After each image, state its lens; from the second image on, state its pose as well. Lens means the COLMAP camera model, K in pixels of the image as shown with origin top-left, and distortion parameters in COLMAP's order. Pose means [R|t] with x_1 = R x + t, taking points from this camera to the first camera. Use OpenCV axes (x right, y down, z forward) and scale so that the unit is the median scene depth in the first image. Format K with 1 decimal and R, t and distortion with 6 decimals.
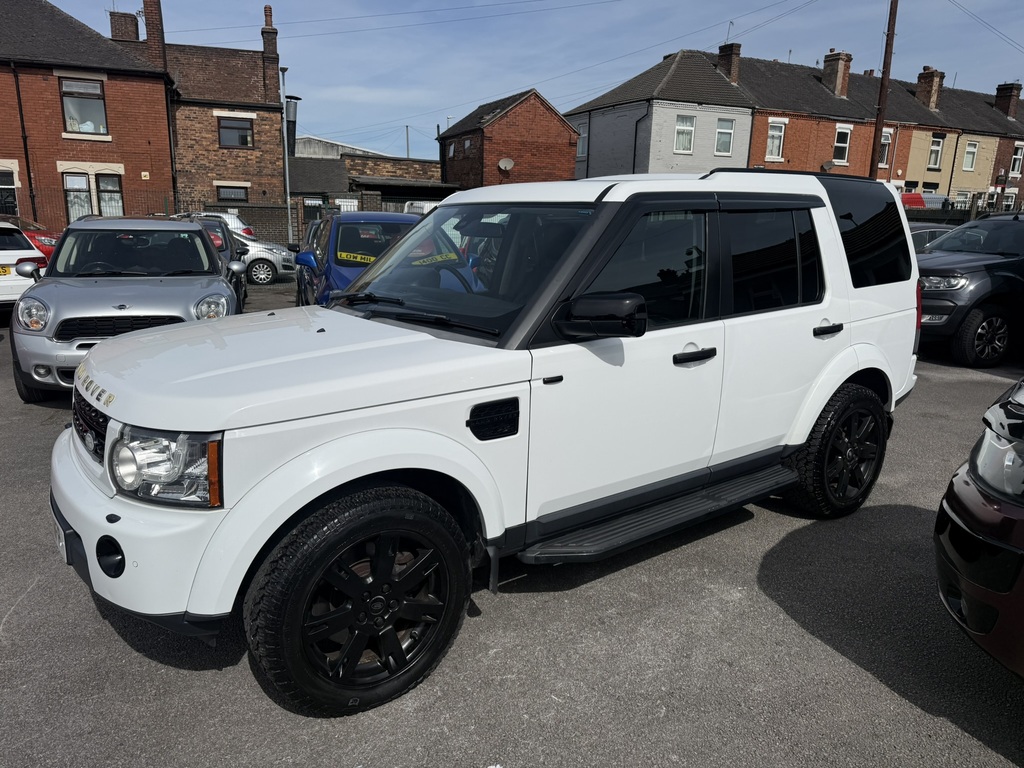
lens RADIAL K [[736.1, 0, 507.3], [0, 736.1, 375.2], [0, 0, 1]] dist [0.036172, -0.054702]
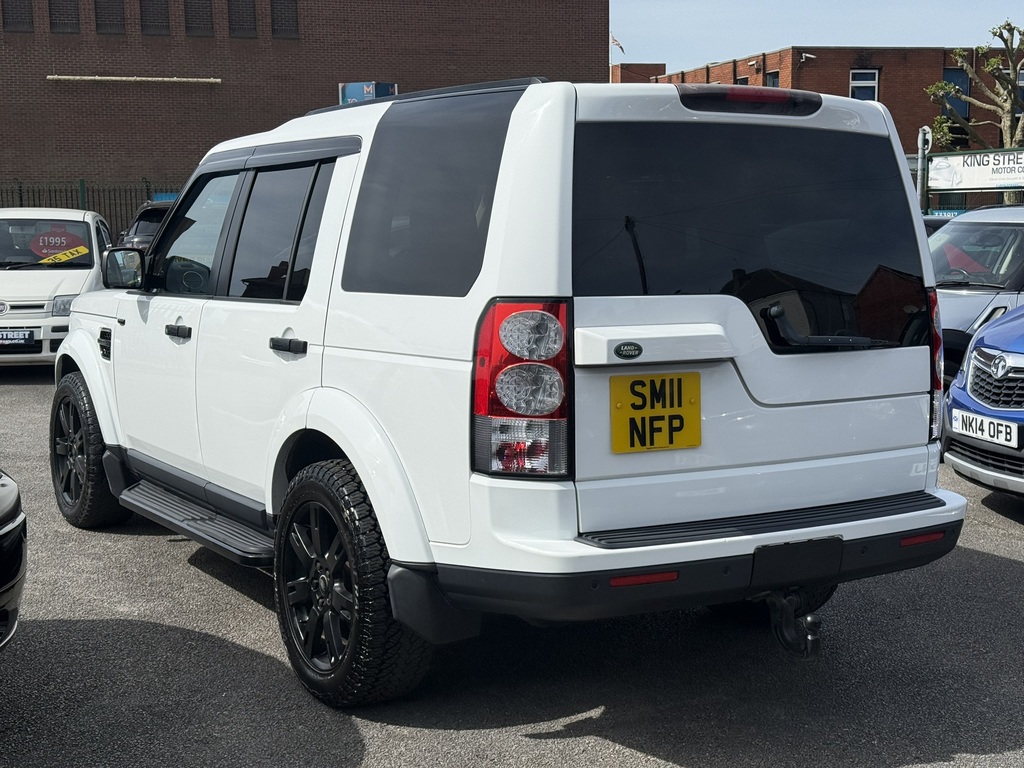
lens RADIAL K [[1470.5, 0, 512.0], [0, 1470.5, 384.0], [0, 0, 1]] dist [0.109451, 0.061225]
pose [[-0.093762, 0.099675, -0.990593, 1.663766], [-0.218237, 0.968720, 0.118130, -0.220404], [0.971381, 0.227260, -0.069077, 1.277169]]
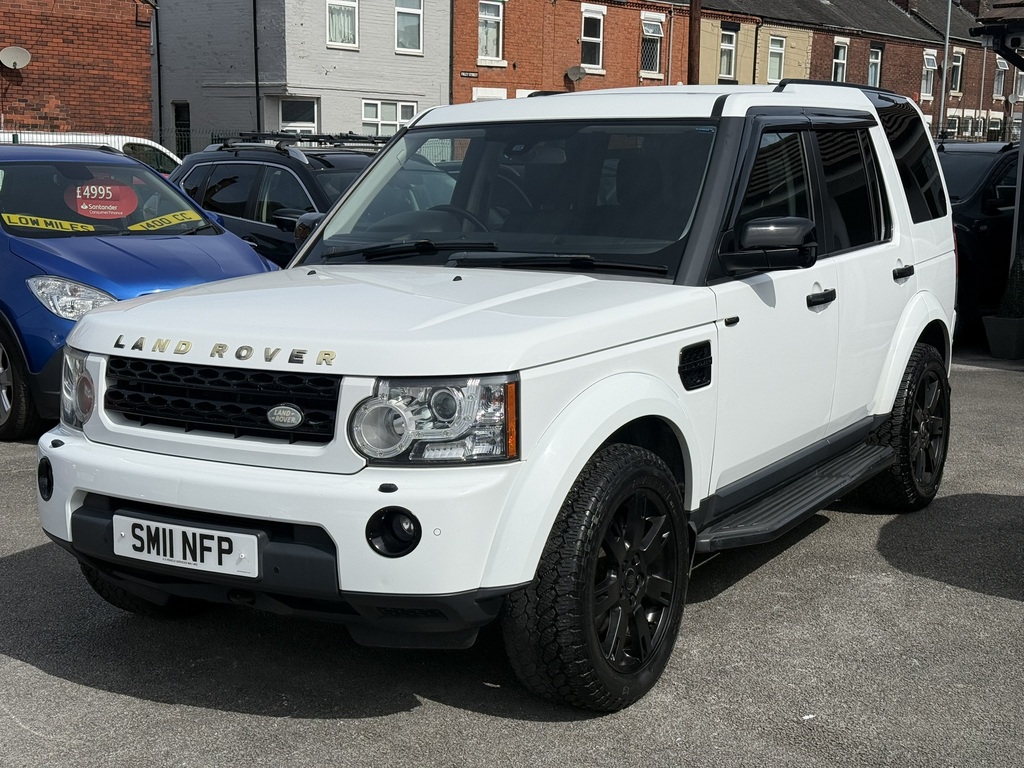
lens RADIAL K [[1470.5, 0, 512.0], [0, 1470.5, 384.0], [0, 0, 1]] dist [0.109451, 0.061225]
pose [[0.921324, -0.068898, 0.382642, -0.604093], [0.094031, 0.994443, -0.047351, 0.098533], [-0.377253, 0.079606, 0.922682, -0.350598]]
